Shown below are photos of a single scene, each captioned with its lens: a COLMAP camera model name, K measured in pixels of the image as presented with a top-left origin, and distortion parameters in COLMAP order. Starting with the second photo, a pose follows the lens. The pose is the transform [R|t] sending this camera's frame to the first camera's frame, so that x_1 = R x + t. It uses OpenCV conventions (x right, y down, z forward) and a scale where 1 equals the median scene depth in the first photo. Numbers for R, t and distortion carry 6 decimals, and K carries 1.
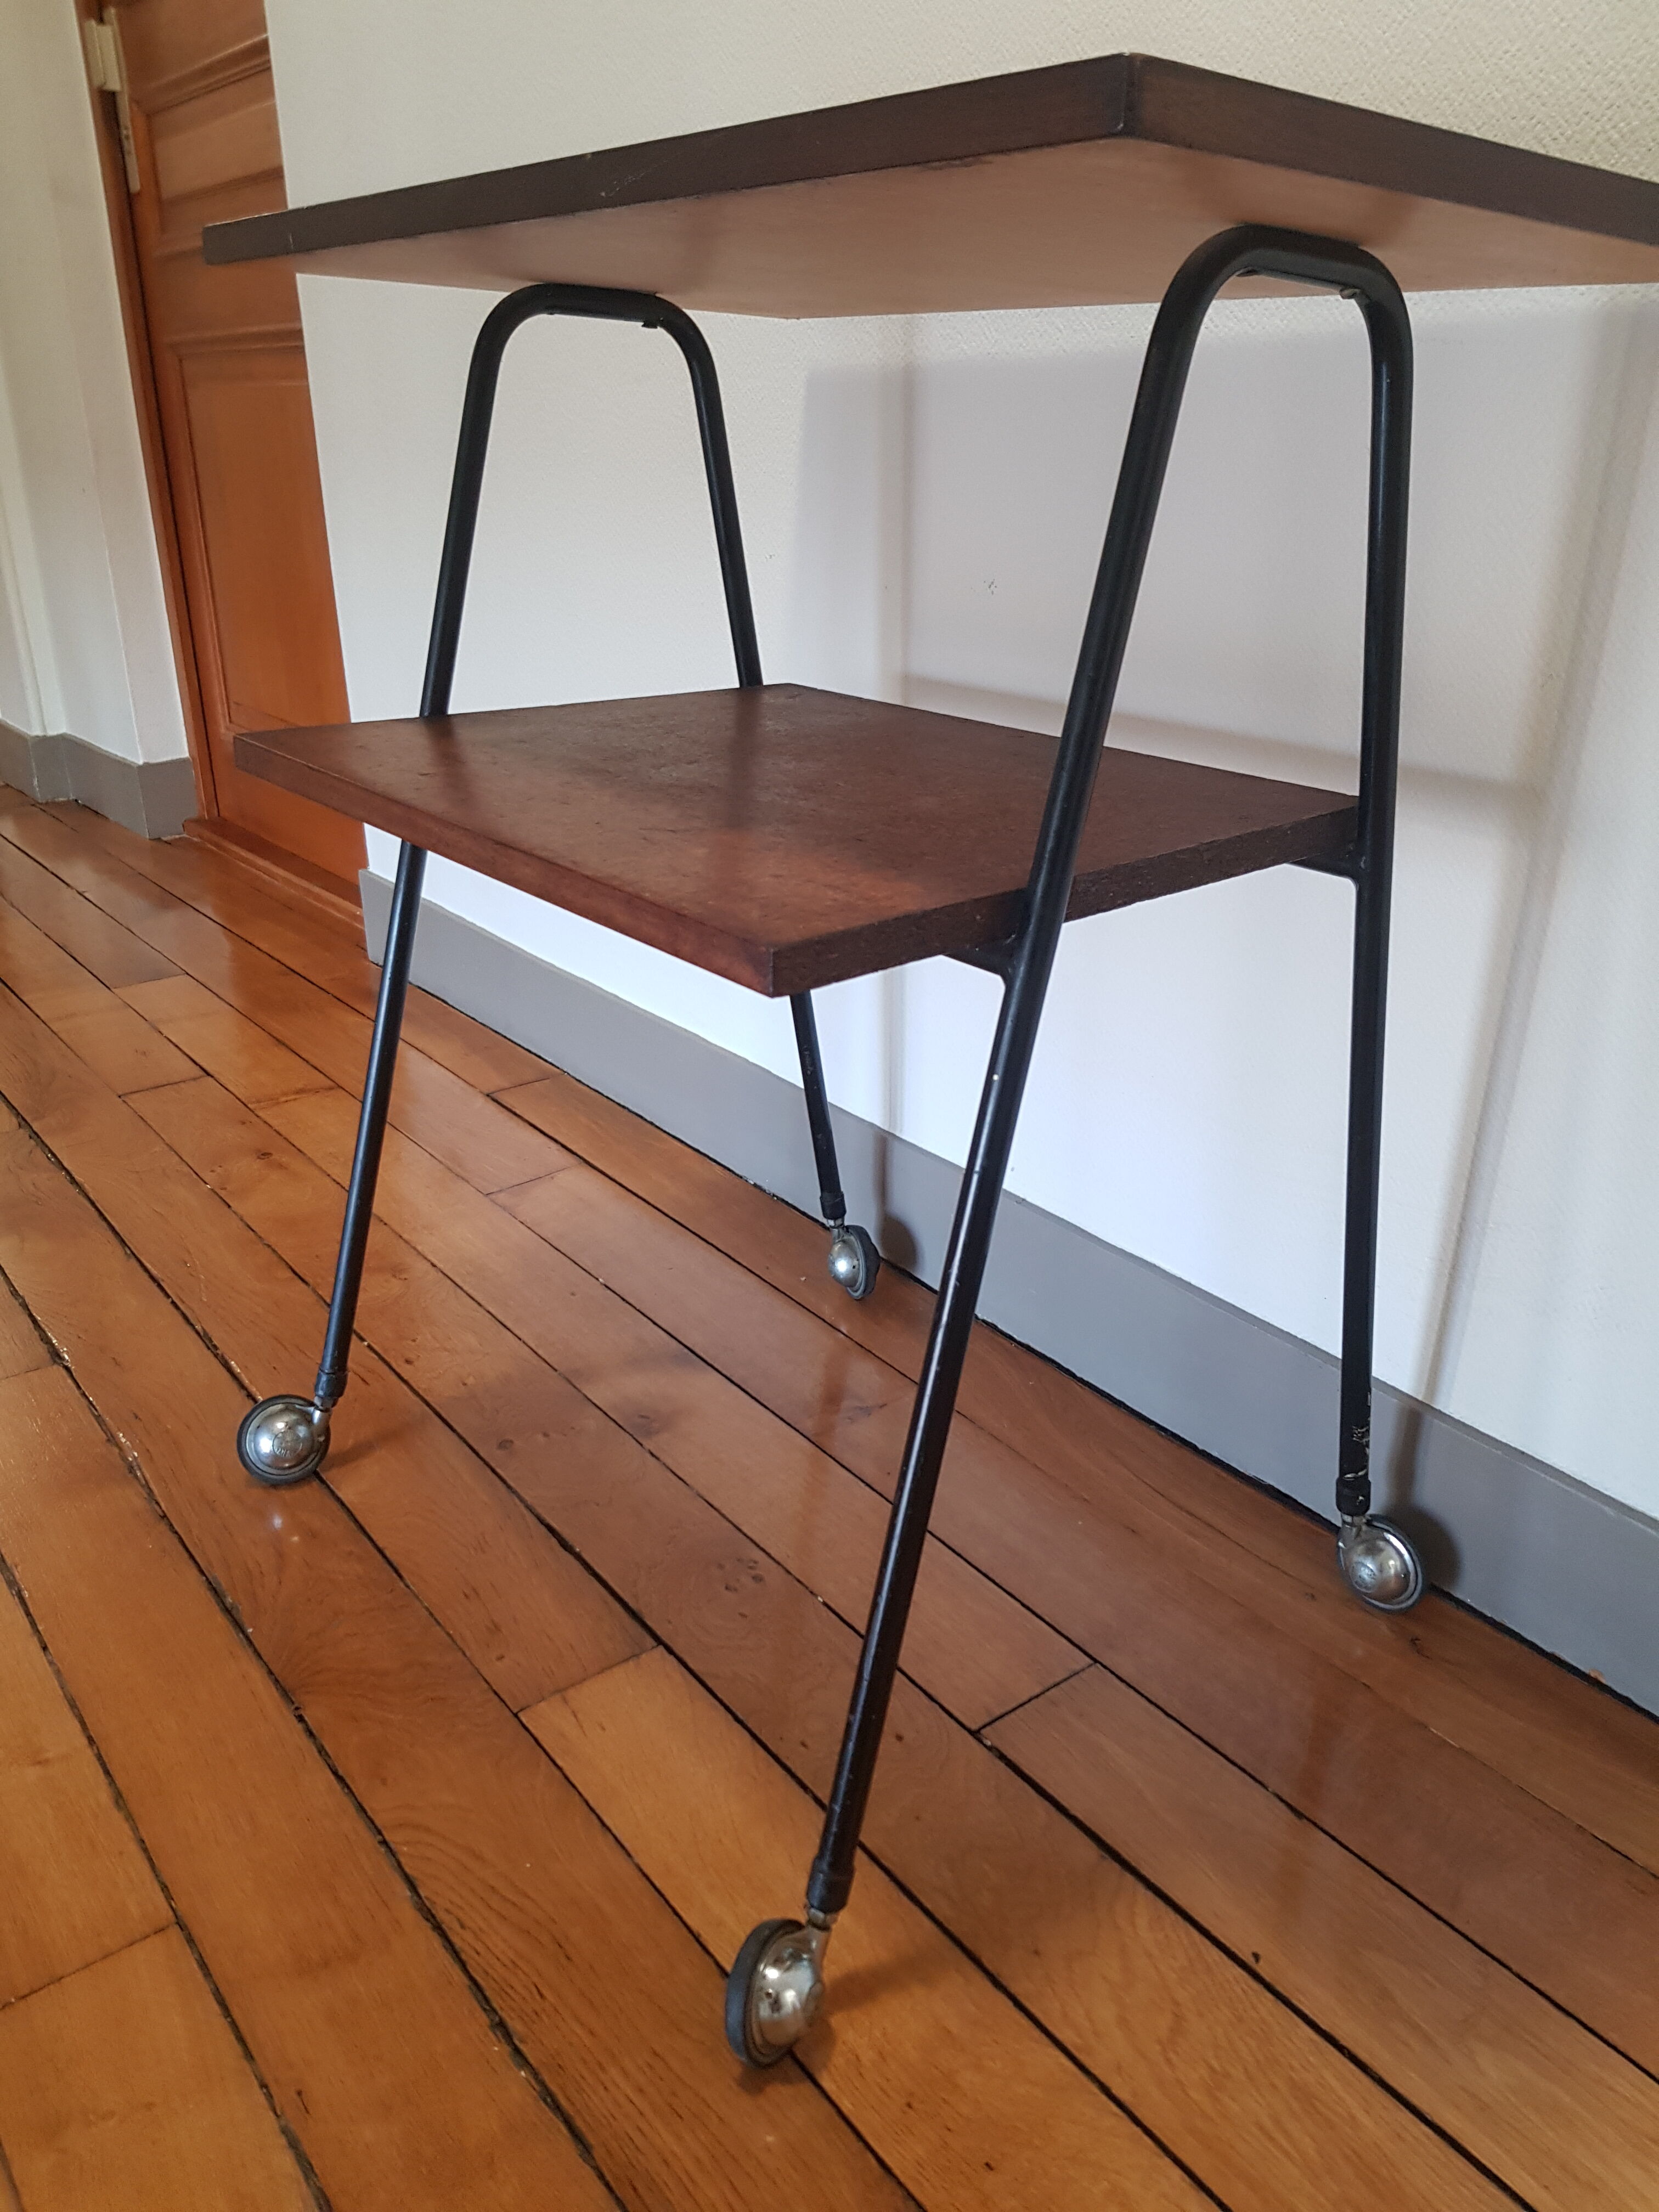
lens RADIAL K [[1727.9, 0, 858.4], [0, 1727.9, 1104.9], [0, 0, 1]] dist [0.039775, -0.076521]
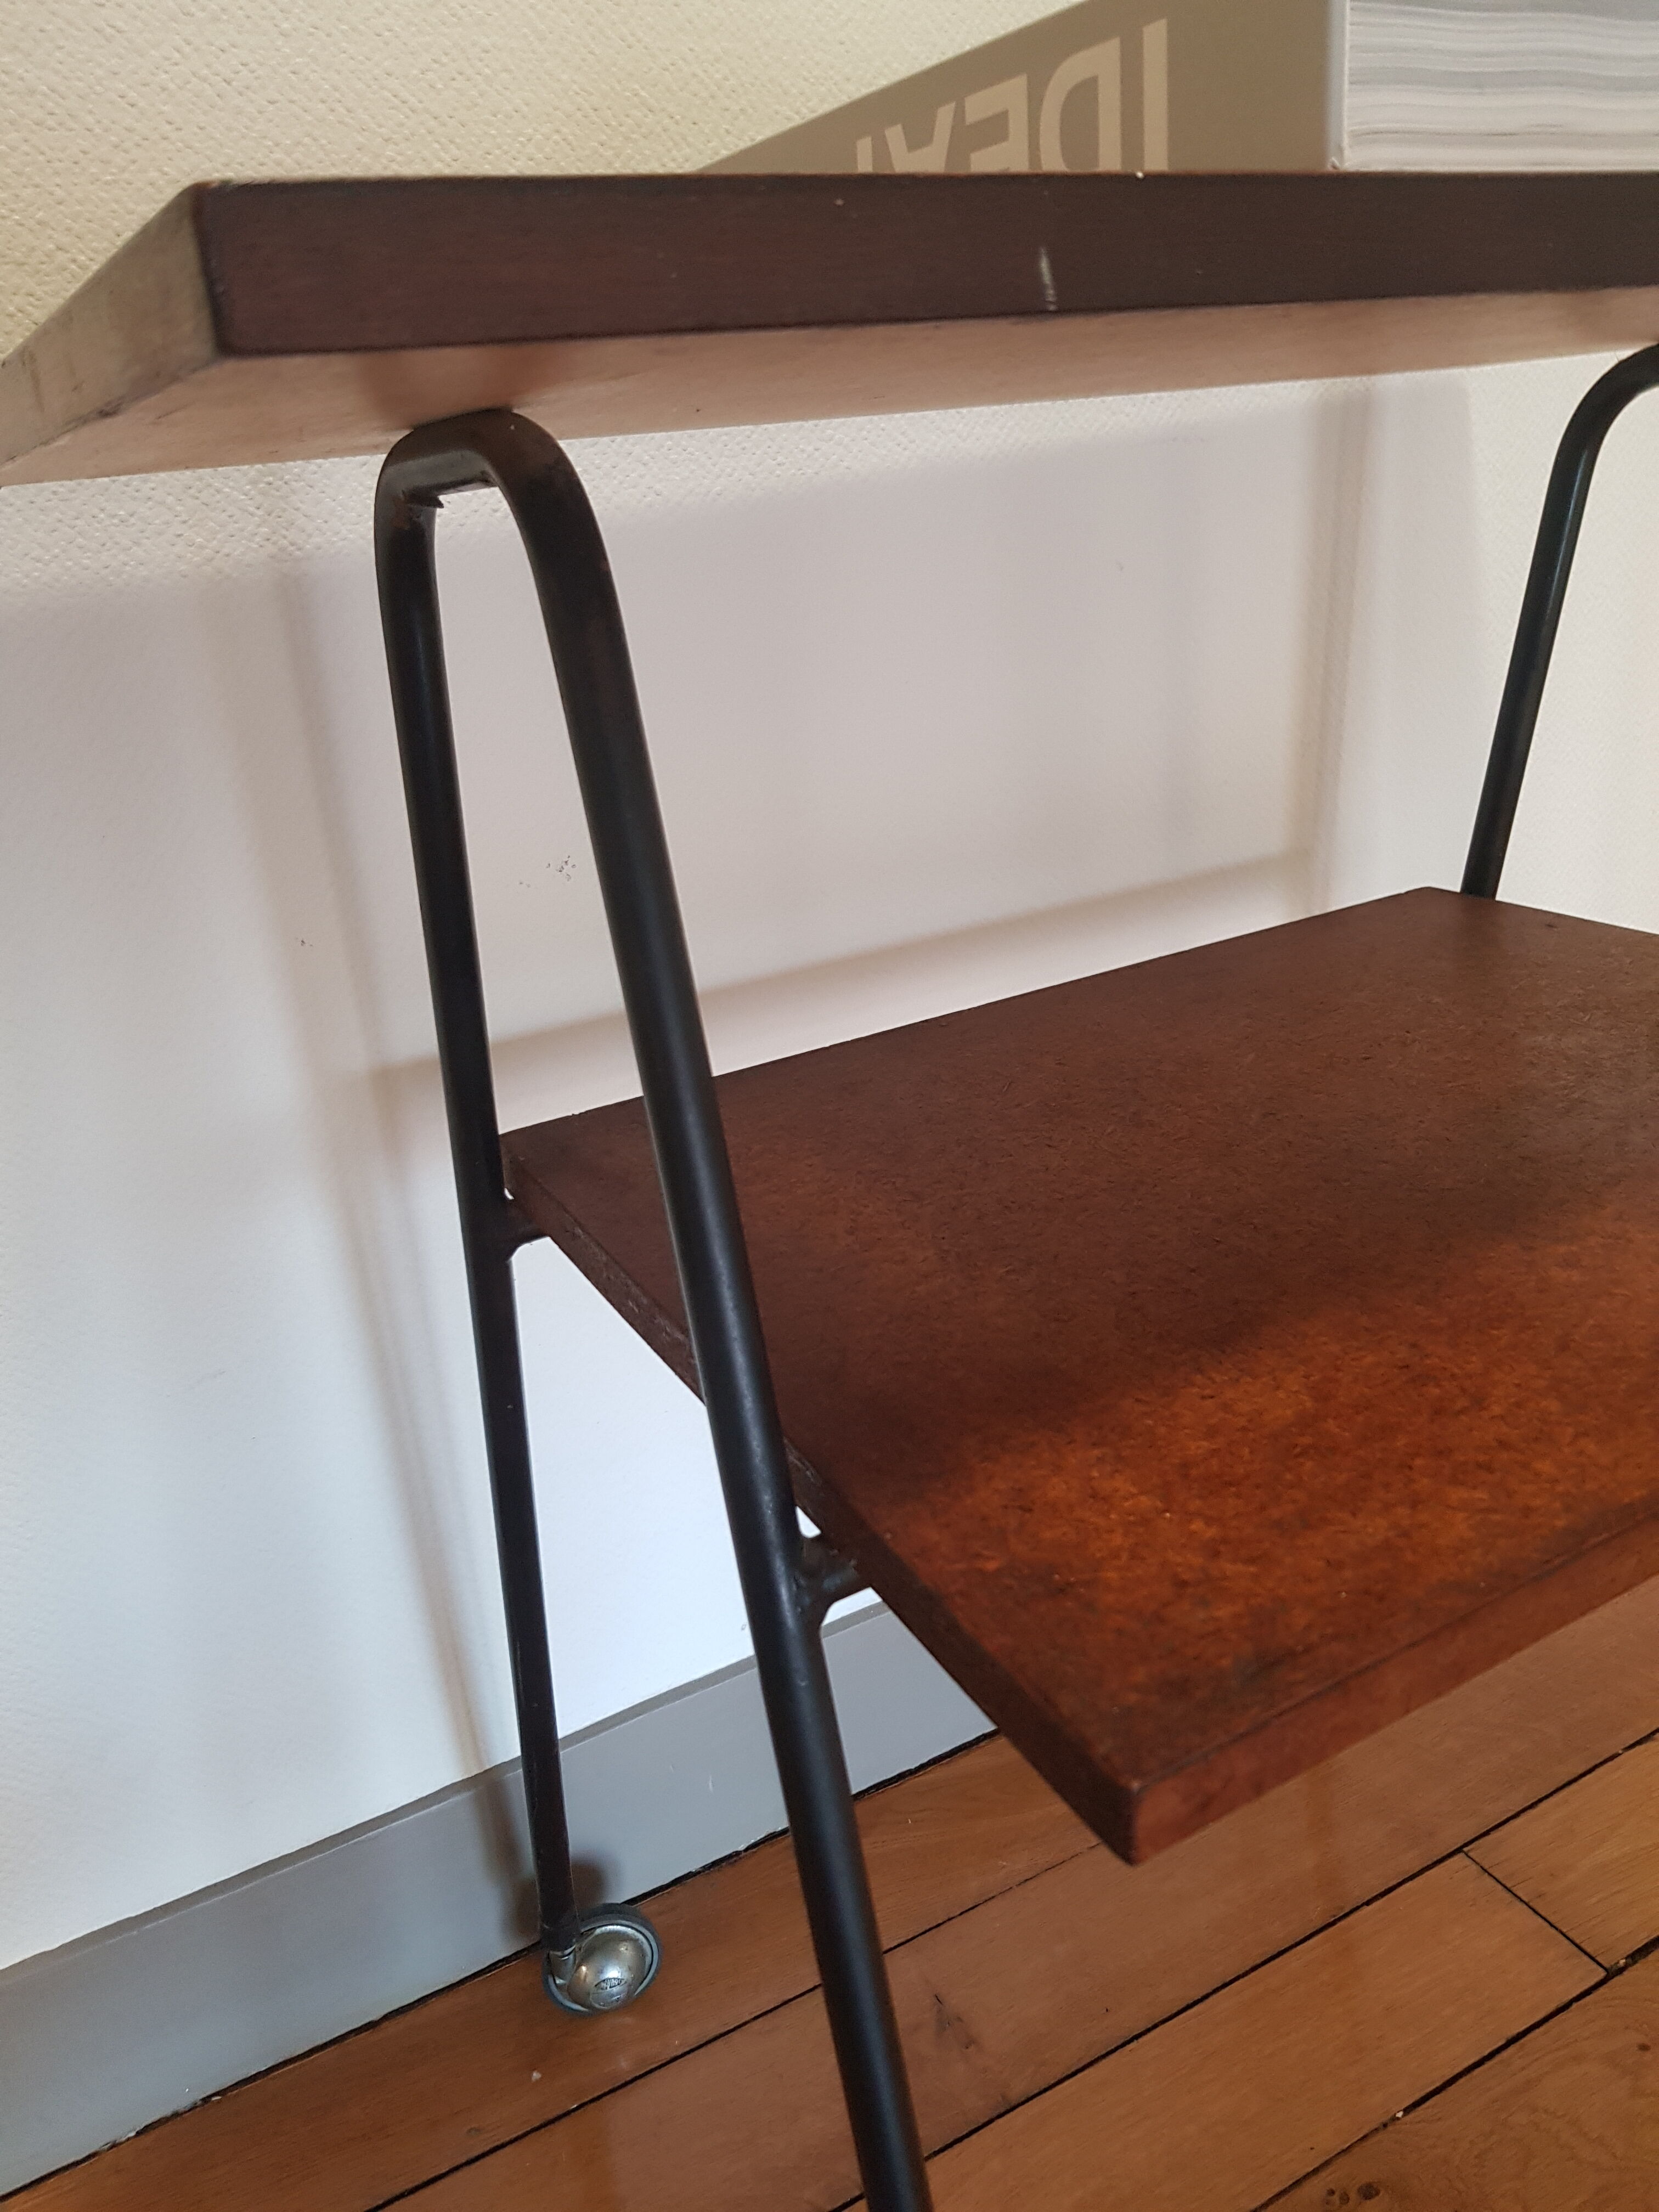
lens RADIAL K [[1727.9, 0, 825.6], [0, 1727.9, 1109.8], [0, 0, 1]] dist [0.039775, -0.076521]
pose [[0.150810, -0.390037, 0.908365, -0.590811], [0.438520, 0.849916, 0.292135, -0.424478], [-0.885978, 0.354279, 0.299215, 0.880498]]
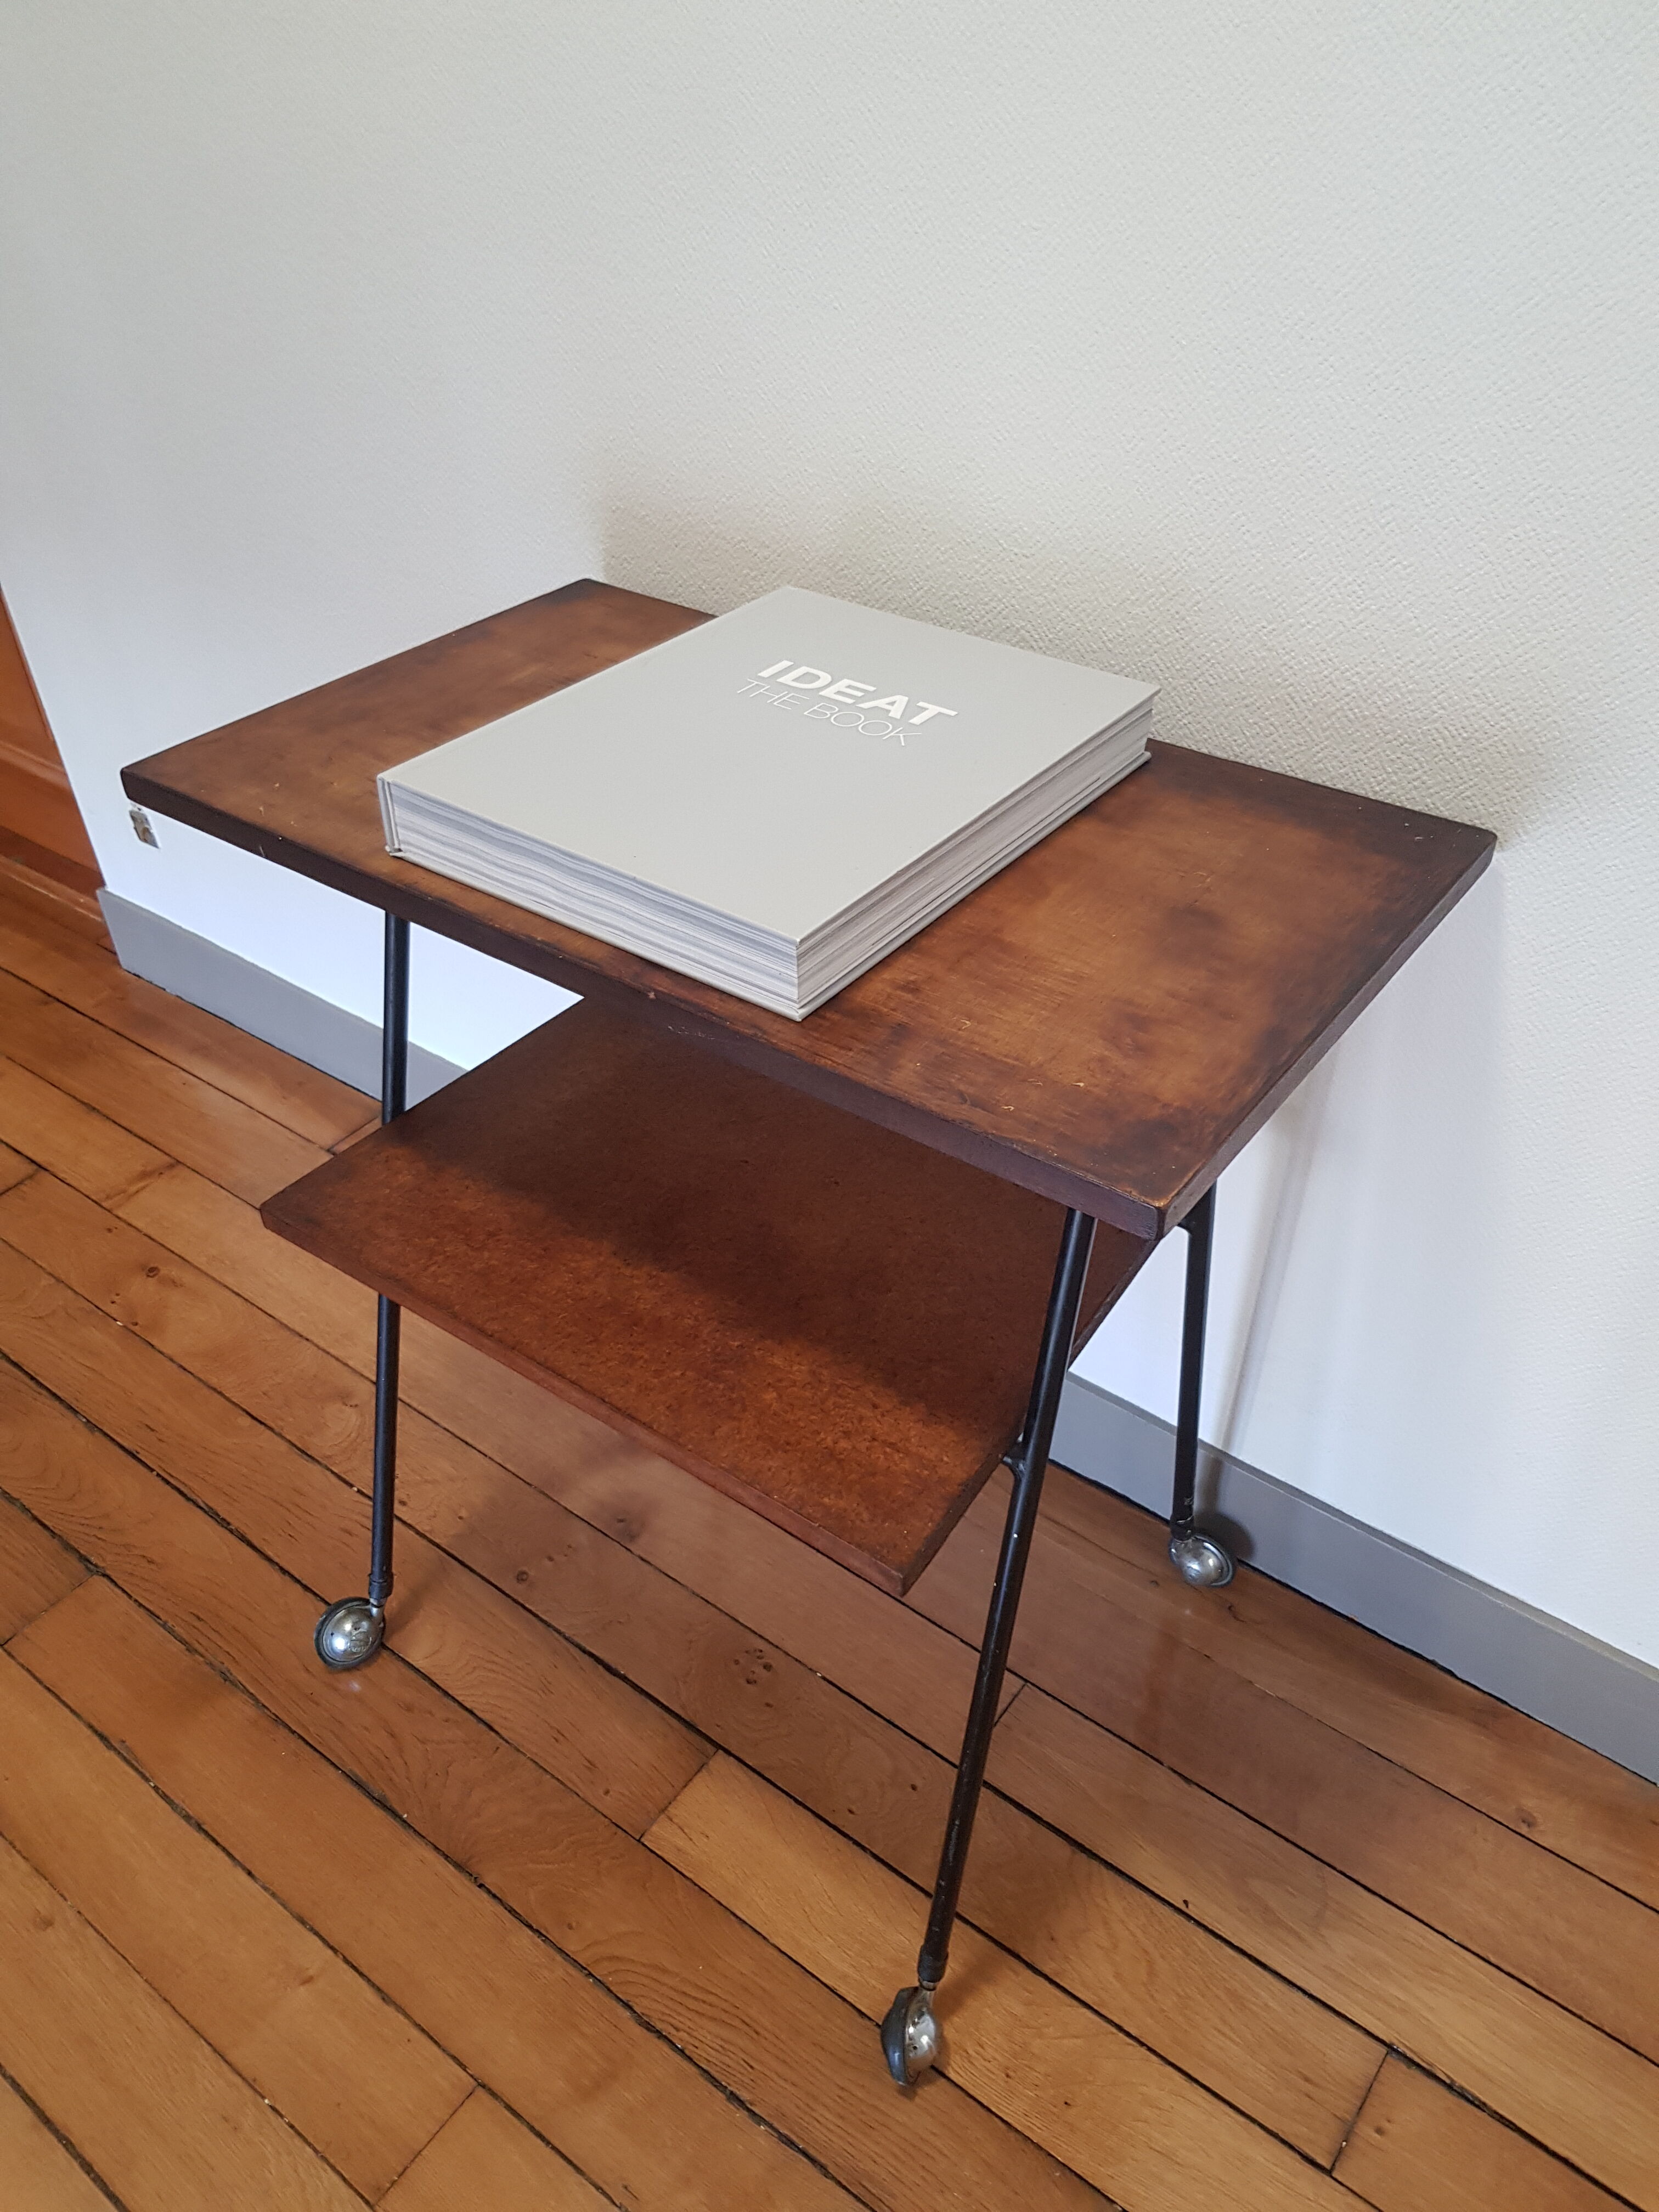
lens RADIAL K [[1727.9, 0, 856.4], [0, 1727.9, 1102.1], [0, 0, 1]] dist [0.039775, -0.076521]
pose [[0.962453, -0.186995, 0.196764, -0.184227], [0.124932, 0.948686, 0.290493, -0.551298], [-0.240989, -0.255004, 0.936428, -0.167380]]
